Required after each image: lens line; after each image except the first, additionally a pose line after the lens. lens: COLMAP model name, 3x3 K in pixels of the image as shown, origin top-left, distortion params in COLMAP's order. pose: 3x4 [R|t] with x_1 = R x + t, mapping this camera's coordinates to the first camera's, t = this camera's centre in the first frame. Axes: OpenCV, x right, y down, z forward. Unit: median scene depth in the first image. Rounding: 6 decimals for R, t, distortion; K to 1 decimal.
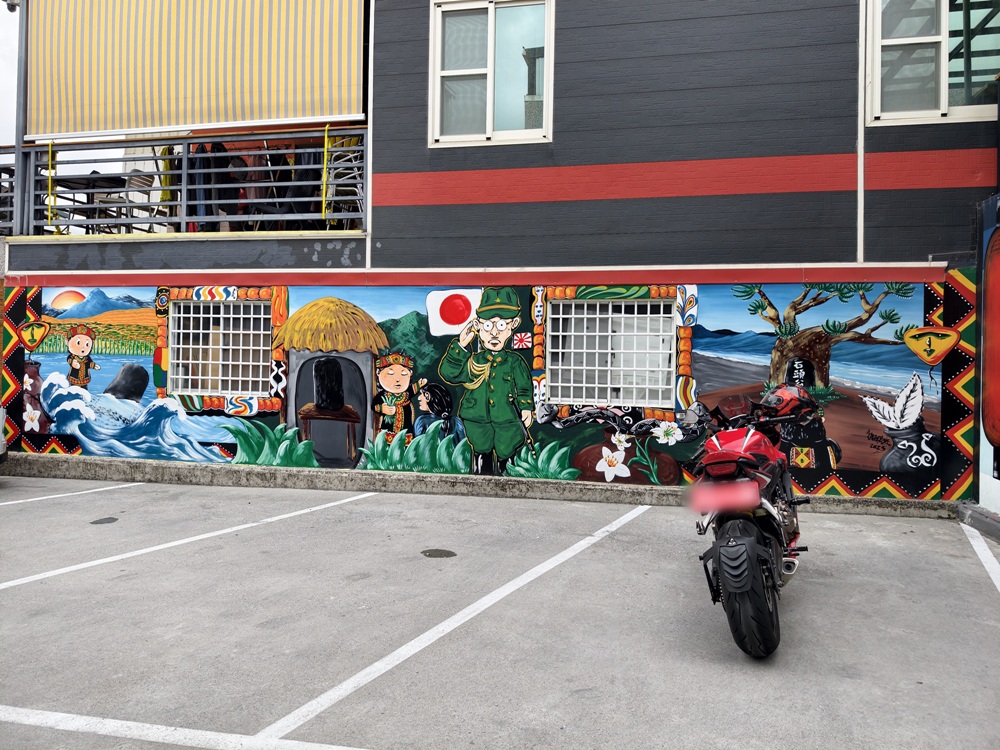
lens RADIAL K [[703.3, 0, 499.3], [0, 703.3, 373.0], [0, 0, 1]] dist [0.016466, -0.006816]
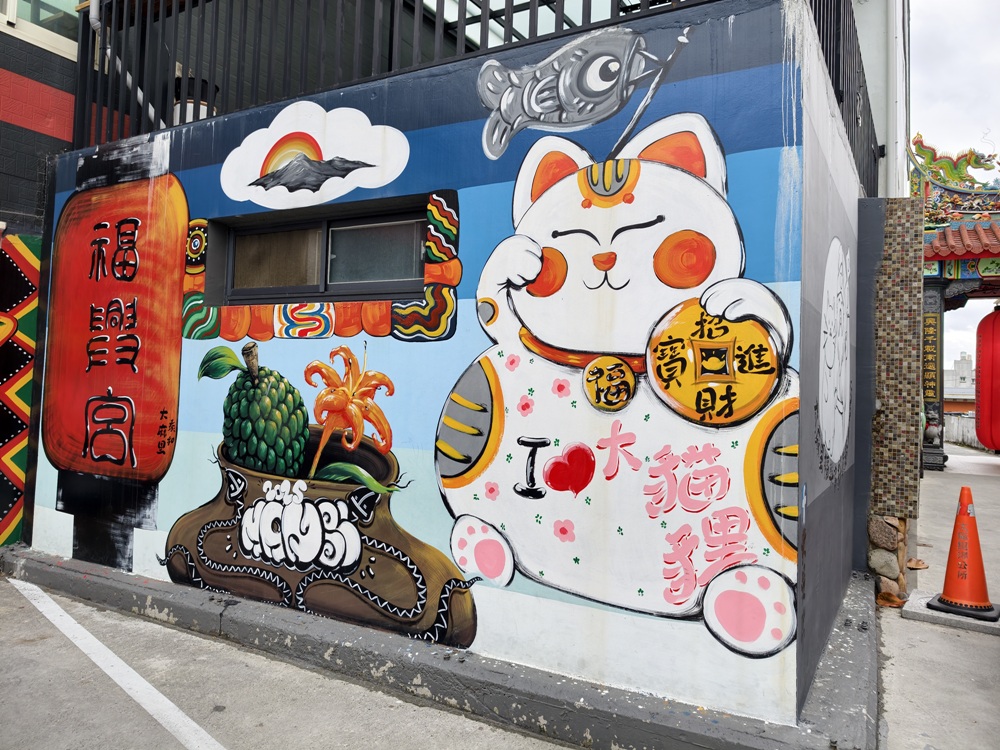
lens RADIAL K [[703.3, 0, 476.6], [0, 703.3, 353.6], [0, 0, 1]] dist [0.016466, -0.006816]
pose [[0.296844, 0.039228, 0.954120, 0.083746], [-0.020838, 0.999184, -0.034598, -0.006525], [-0.954699, -0.009611, 0.297419, 0.316129]]
